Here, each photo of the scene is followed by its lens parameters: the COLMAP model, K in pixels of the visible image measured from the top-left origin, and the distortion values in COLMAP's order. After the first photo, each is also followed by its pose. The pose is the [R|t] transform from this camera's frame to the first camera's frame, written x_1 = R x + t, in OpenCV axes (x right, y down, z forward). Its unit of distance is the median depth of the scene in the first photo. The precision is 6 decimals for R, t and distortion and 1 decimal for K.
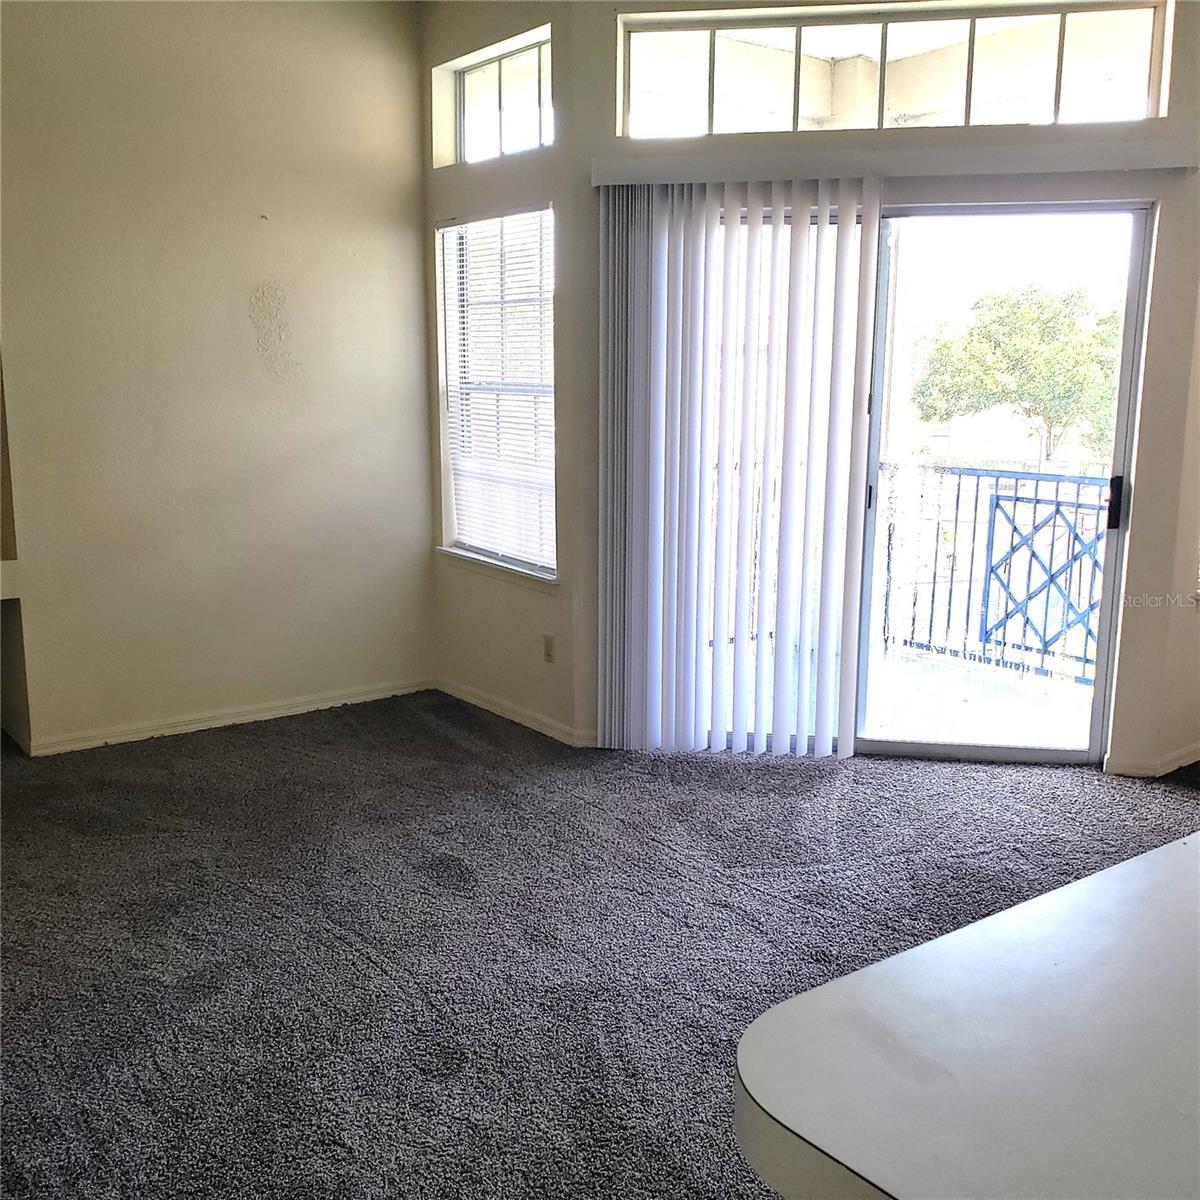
lens RADIAL K [[1250.7, 0, 601.1], [0, 1250.7, 604.3], [0, 0, 1]] dist [0.018124, 0.000000]
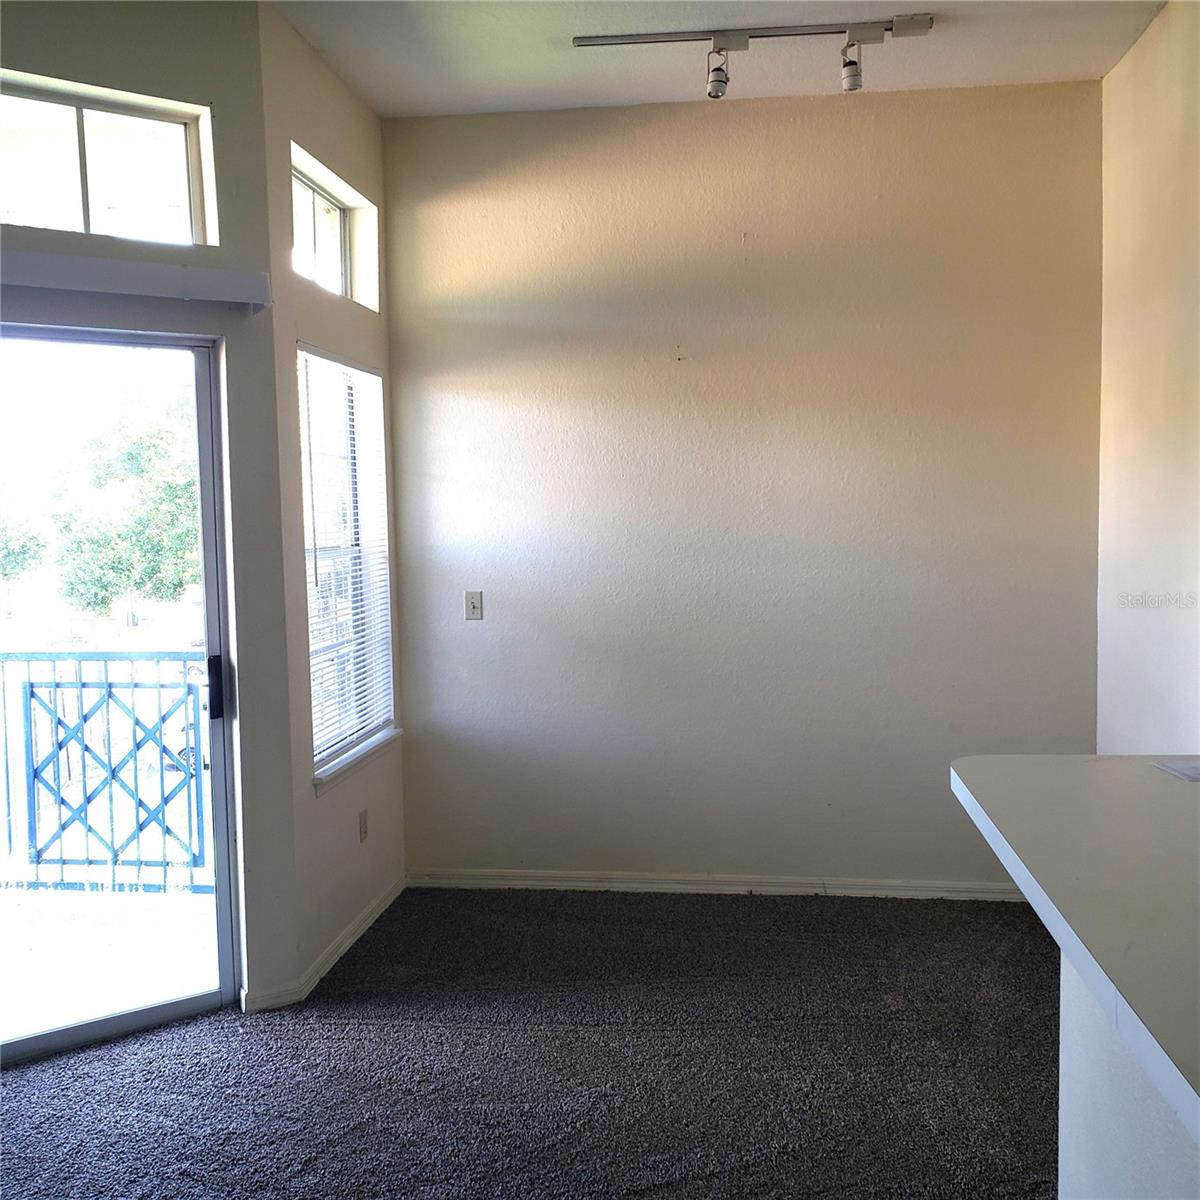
lens RADIAL K [[1250.7, 0, 595.3], [0, 1250.7, 600.2], [0, 0, 1]] dist [0.018124, 0.000000]
pose [[0.704367, -0.069727, 0.706403, 0.001132], [0.155862, 0.986070, -0.058081, -0.047053], [-0.692513, 0.151011, 0.705423, 0.212730]]
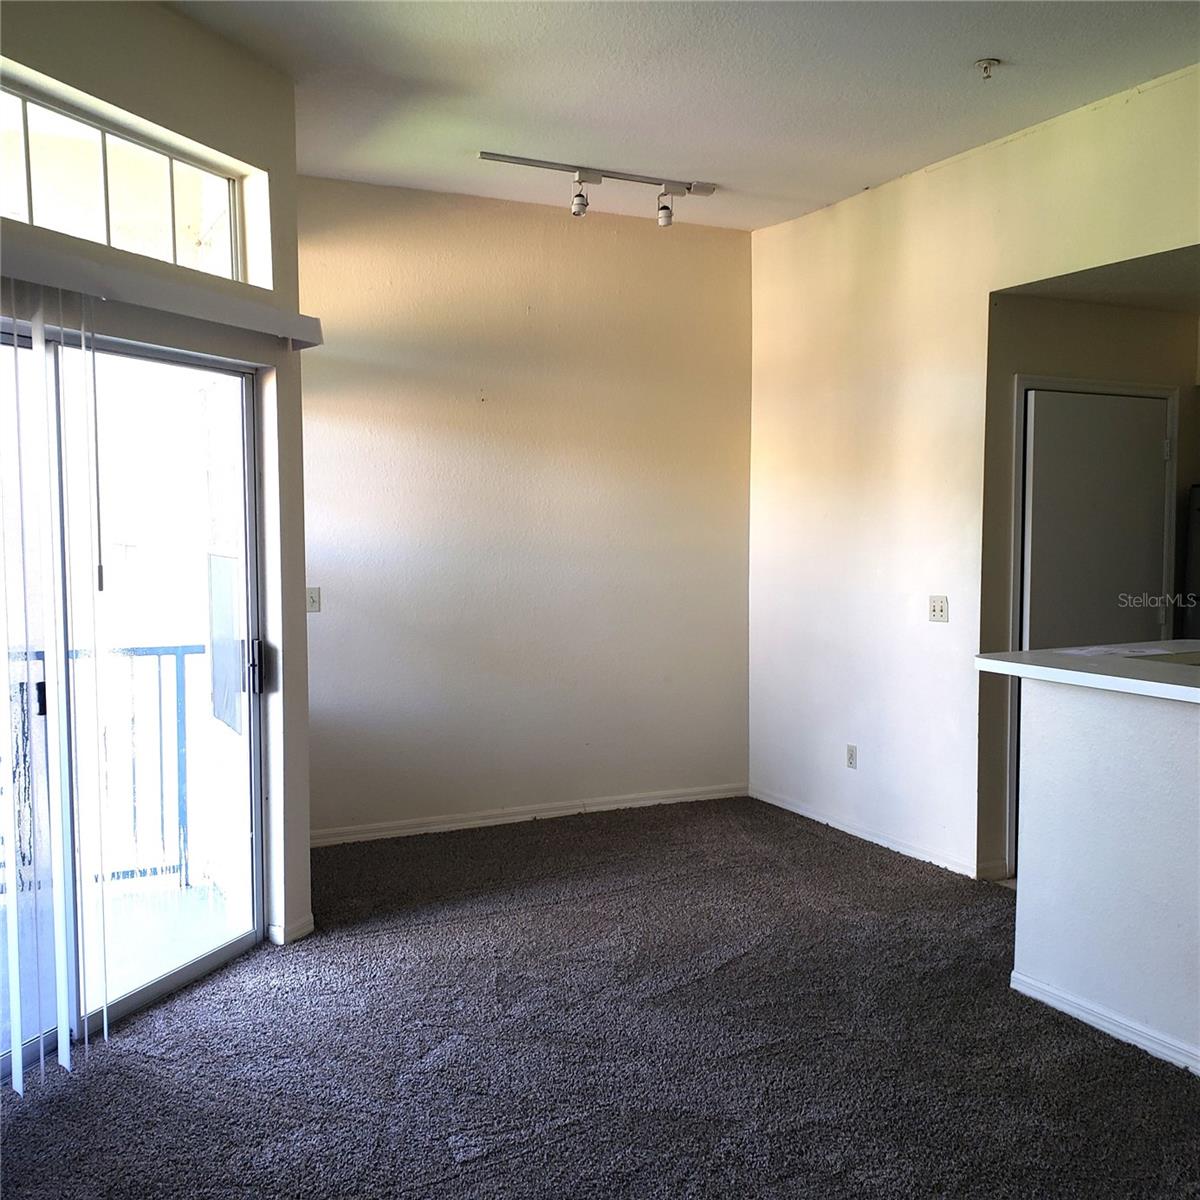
lens RADIAL K [[1250.7, 0, 606.0], [0, 1250.7, 600.7], [0, 0, 1]] dist [0.018124, 0.000000]
pose [[0.192566, -0.073438, 0.978532, -0.457126], [0.190099, 0.981097, 0.036221, -0.108306], [-0.962695, 0.179043, 0.202886, 0.505900]]
